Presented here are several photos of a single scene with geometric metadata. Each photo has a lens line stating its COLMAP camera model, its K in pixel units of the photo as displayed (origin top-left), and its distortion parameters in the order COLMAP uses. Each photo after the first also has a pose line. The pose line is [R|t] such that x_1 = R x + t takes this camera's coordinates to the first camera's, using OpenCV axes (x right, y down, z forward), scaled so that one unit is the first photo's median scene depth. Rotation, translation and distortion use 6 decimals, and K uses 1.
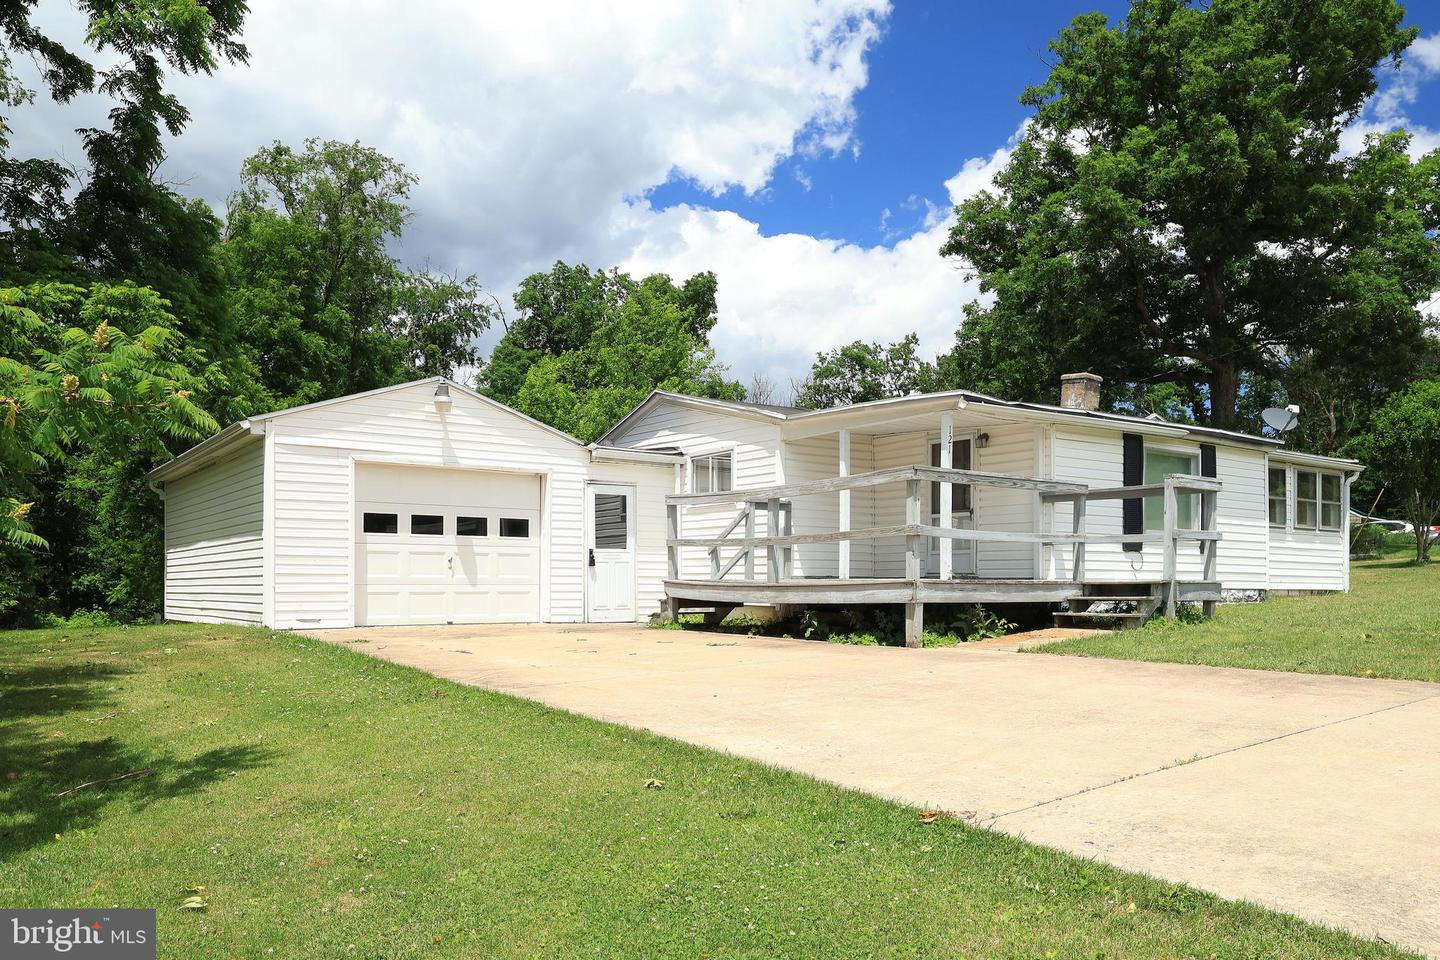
lens RADIAL K [[1066.0, 0, 725.2], [0, 1066.0, 588.3], [0, 0, 1]] dist [0.026723, 0.000195]
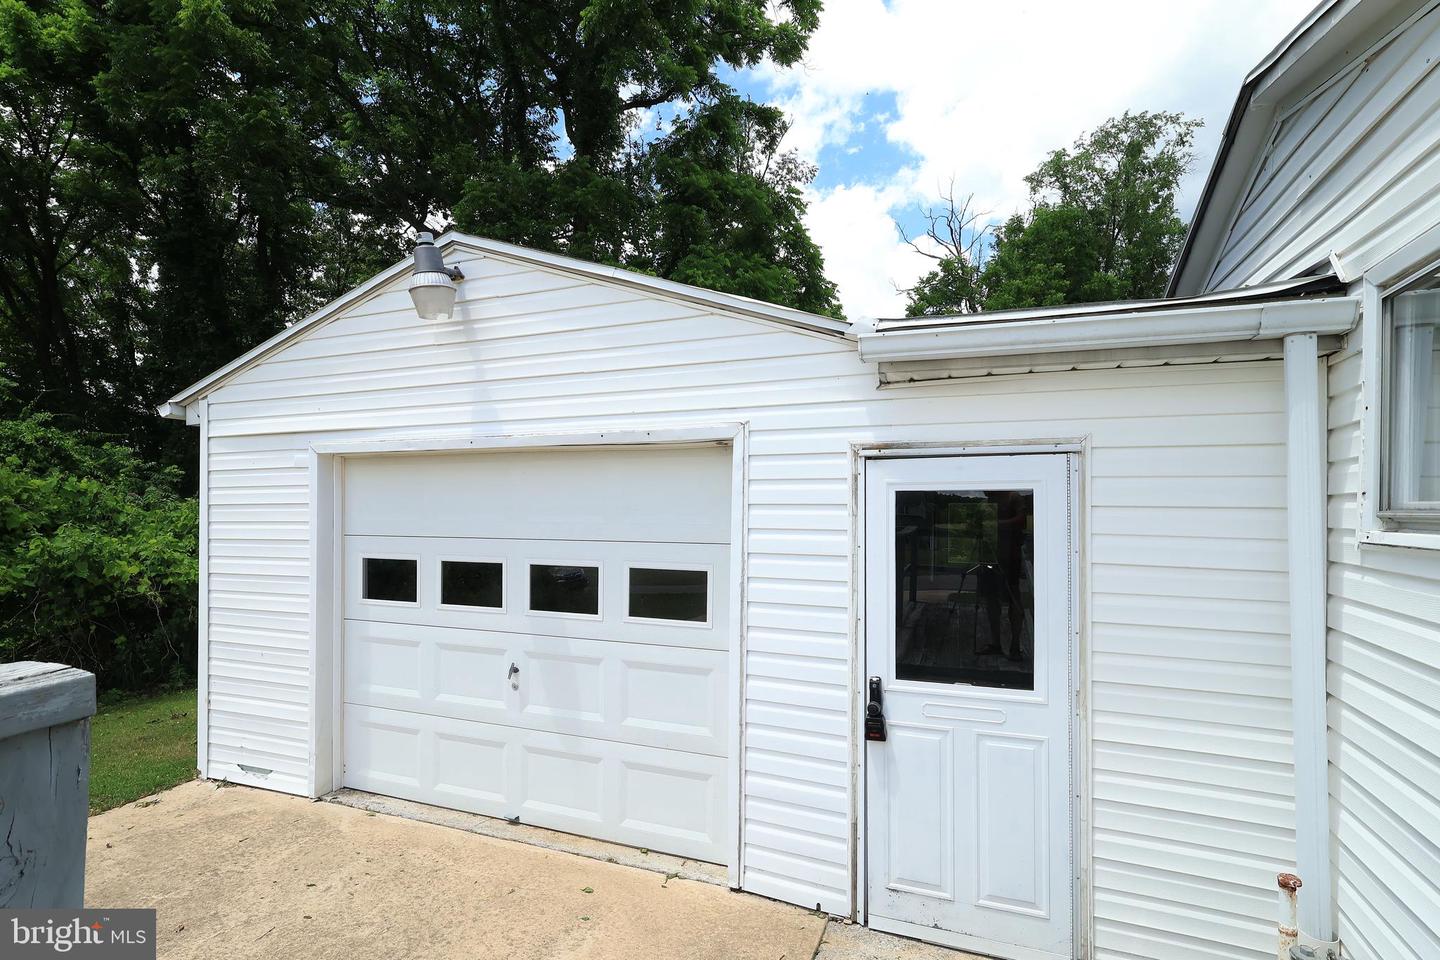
lens RADIAL K [[679.3, 0, 726.2], [0, 679.3, 499.9], [0, 0, 1]] dist [-0.000510, -0.000384]
pose [[0.534893, -0.004140, -0.844909, 0.010392], [-0.003631, 0.999967, -0.007199, -0.085868], [0.844912, 0.006919, 0.534861, 0.875516]]
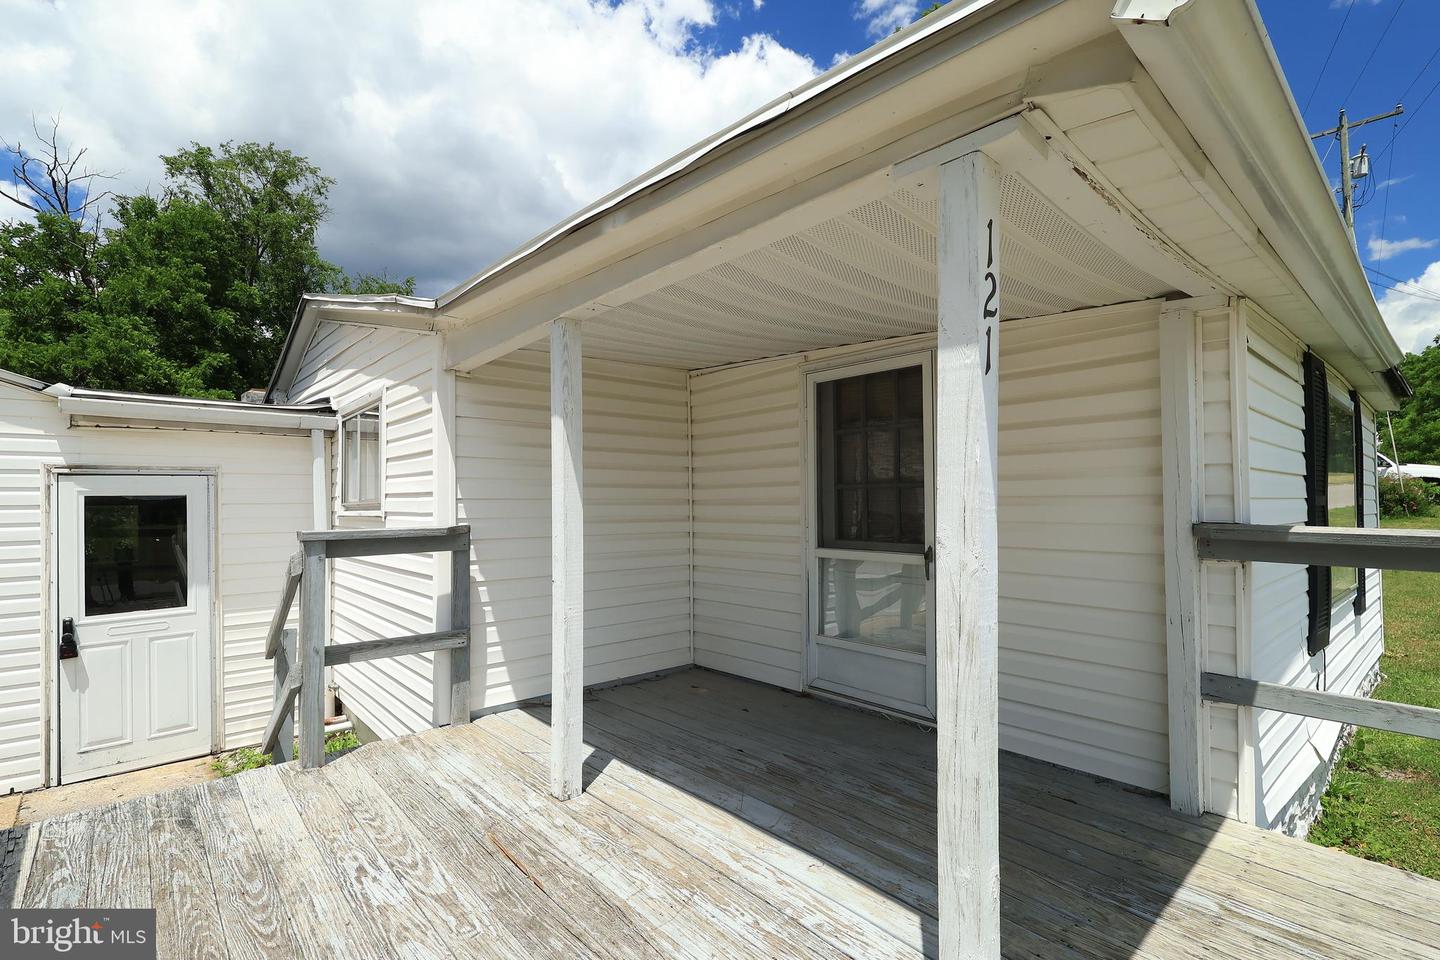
lens RADIAL K [[666.9, 0, 715.0], [0, 666.9, 486.8], [0, 0, 1]] dist [-0.003727, -0.001330]
pose [[0.993932, -0.014567, 0.109027, 0.116617], [0.016822, 0.999663, -0.019794, -0.083610], [-0.108701, 0.021508, 0.993842, 0.700008]]
